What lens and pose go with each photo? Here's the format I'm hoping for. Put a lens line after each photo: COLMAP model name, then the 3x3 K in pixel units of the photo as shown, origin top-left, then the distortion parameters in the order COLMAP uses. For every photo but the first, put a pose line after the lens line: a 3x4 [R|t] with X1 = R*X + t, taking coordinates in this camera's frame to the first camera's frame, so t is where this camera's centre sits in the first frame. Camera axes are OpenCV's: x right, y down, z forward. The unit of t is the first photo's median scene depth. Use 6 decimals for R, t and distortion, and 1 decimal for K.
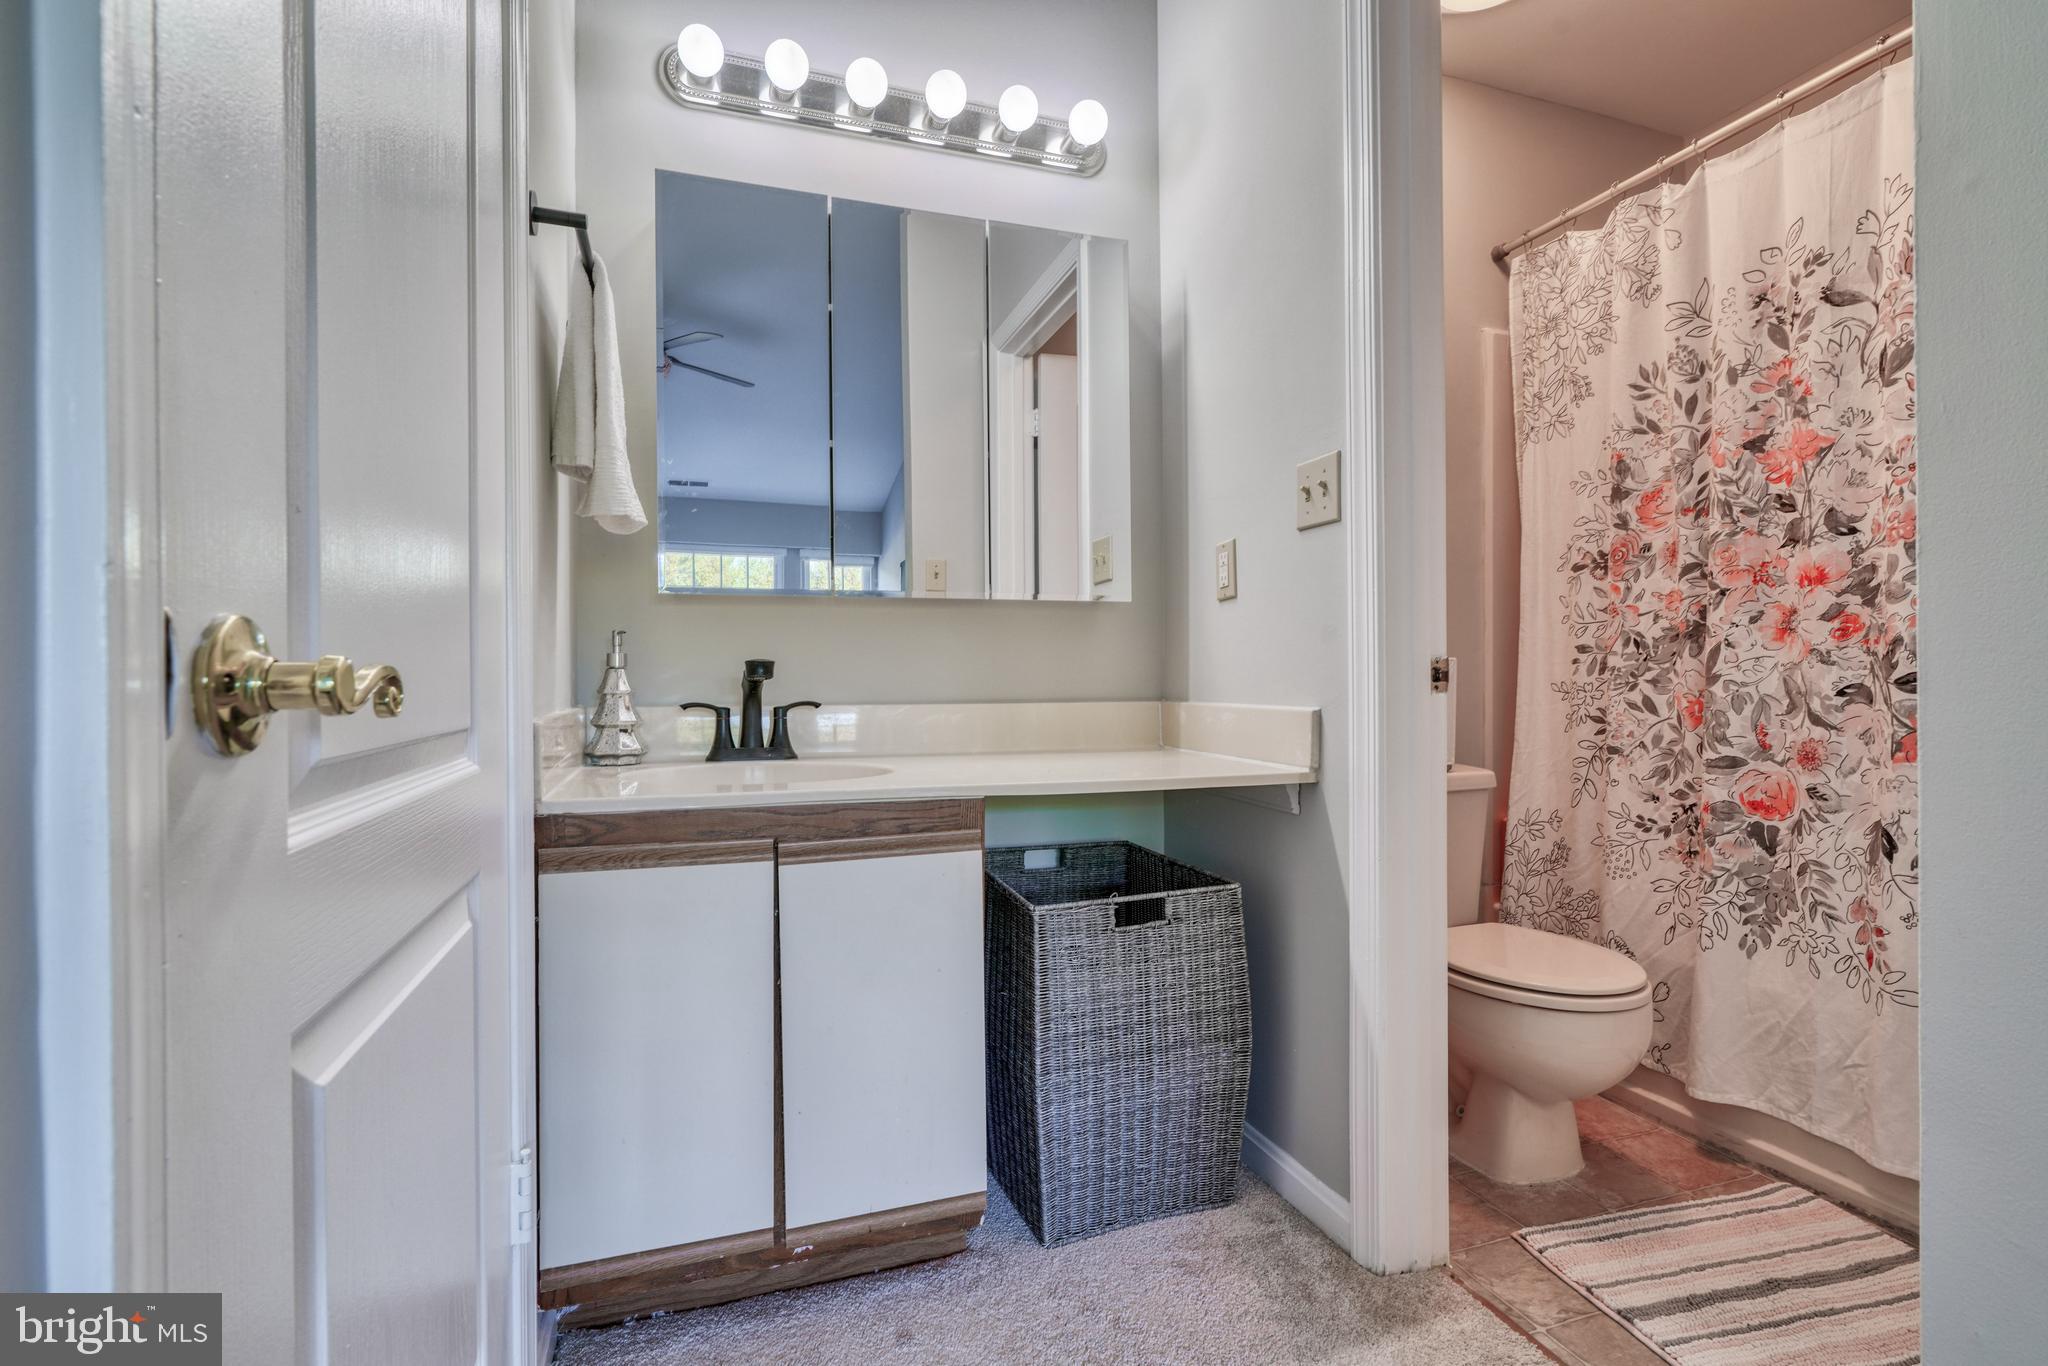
lens RADIAL K [[934.1, 0, 1012.8], [0, 934.1, 687.3], [0, 0, 1]] dist [-0.011195, 0.005976]
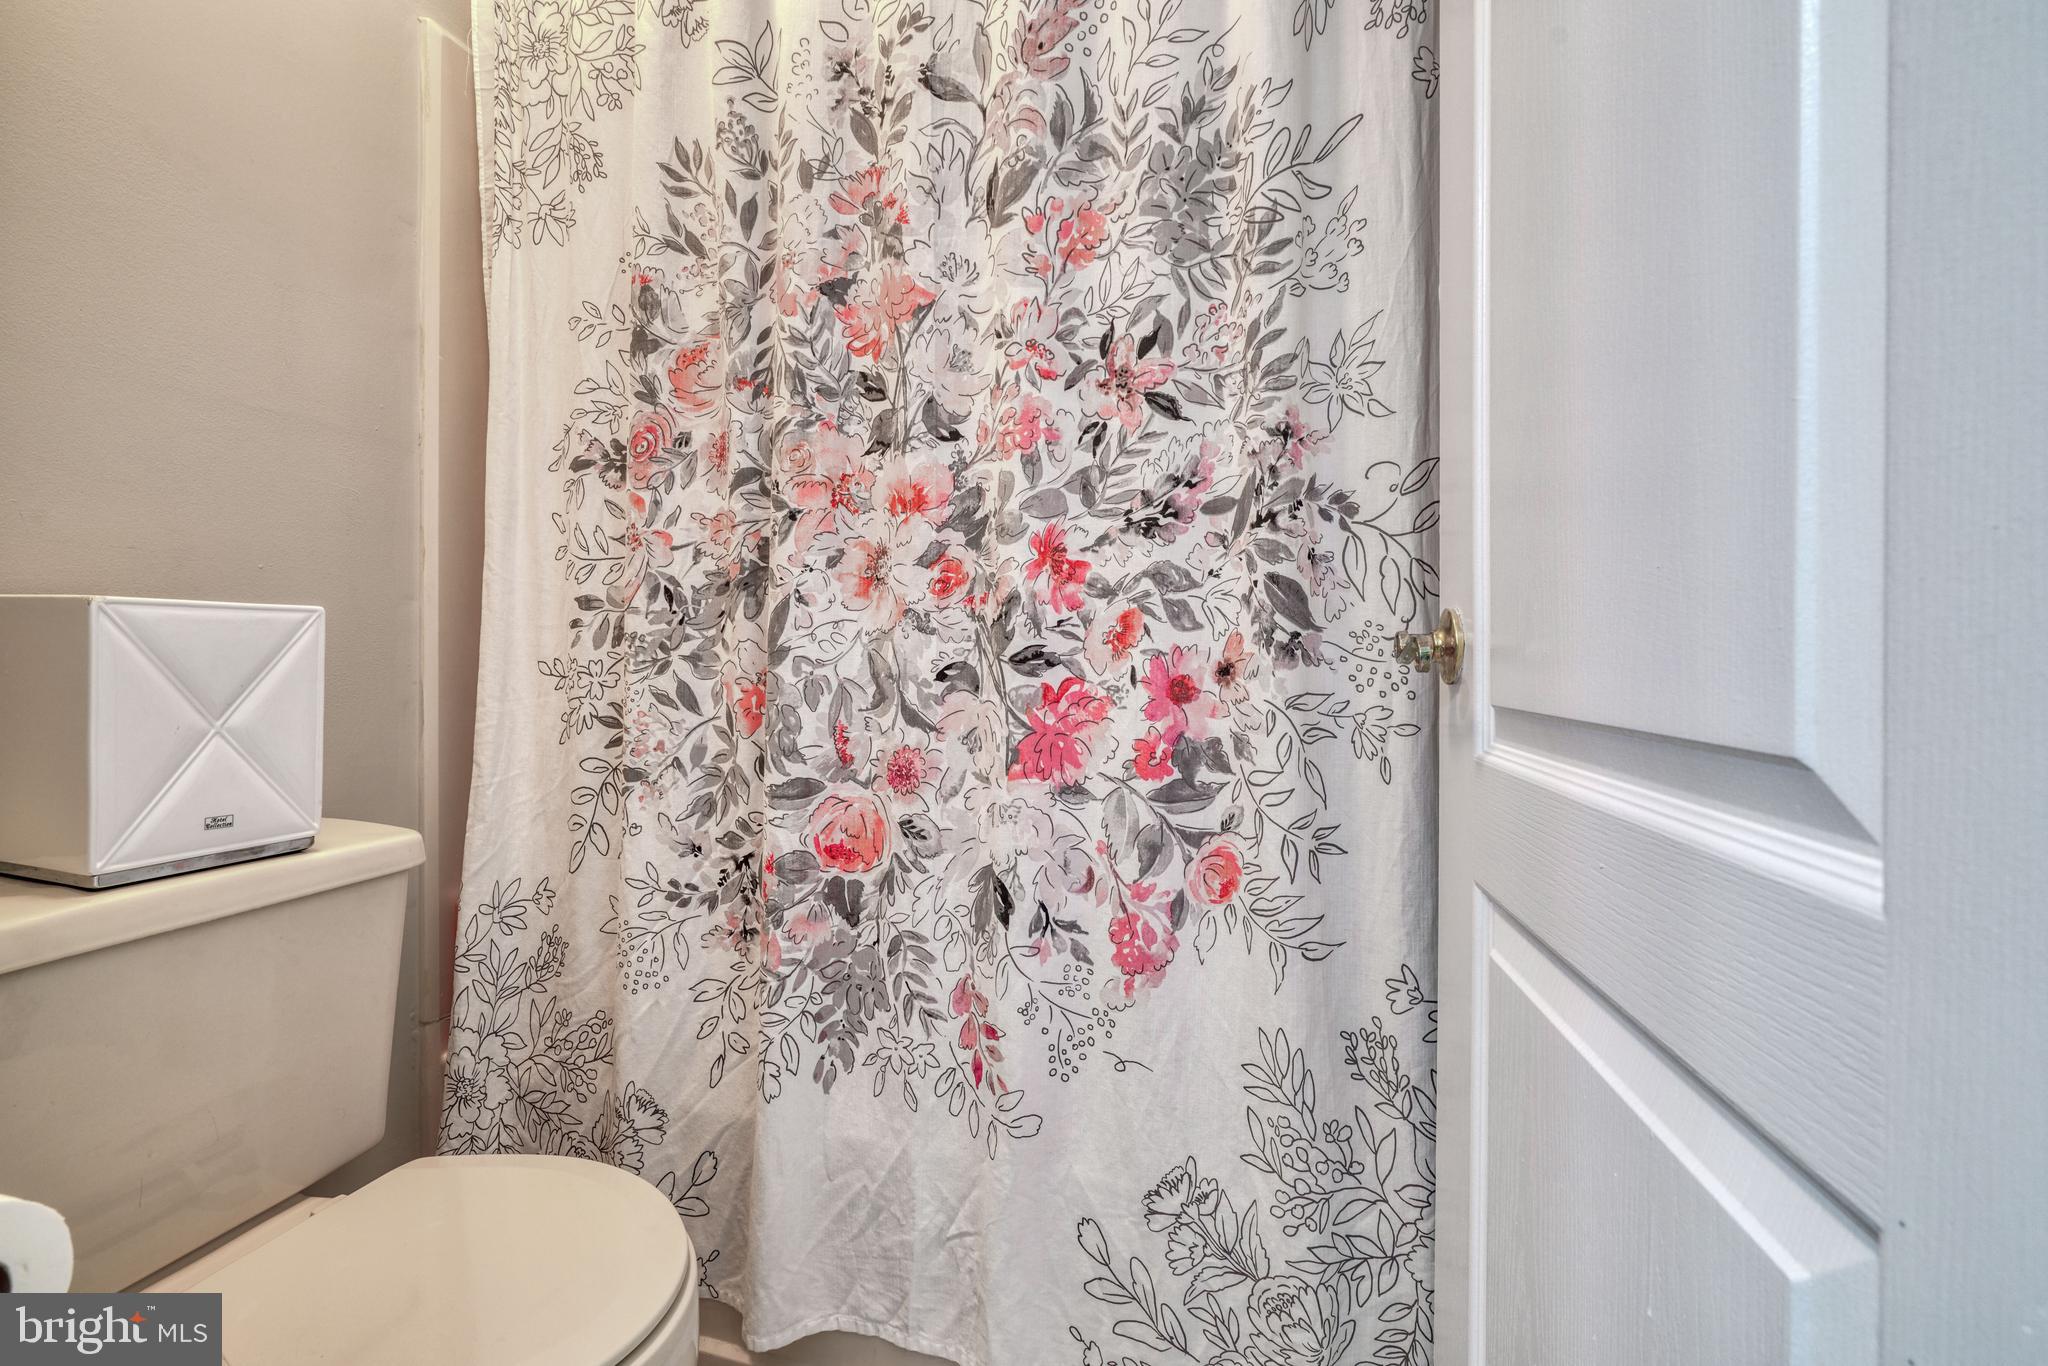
lens RADIAL K [[934.1, 0, 1016.6], [0, 934.1, 675.5], [0, 0, 1]] dist [-0.011195, 0.005976]
pose [[0.579137, 0.000345, 0.815230, 0.338808], [-0.002048, 0.999997, 0.001031, 0.004263], [-0.815228, -0.002267, 0.579136, 0.512239]]
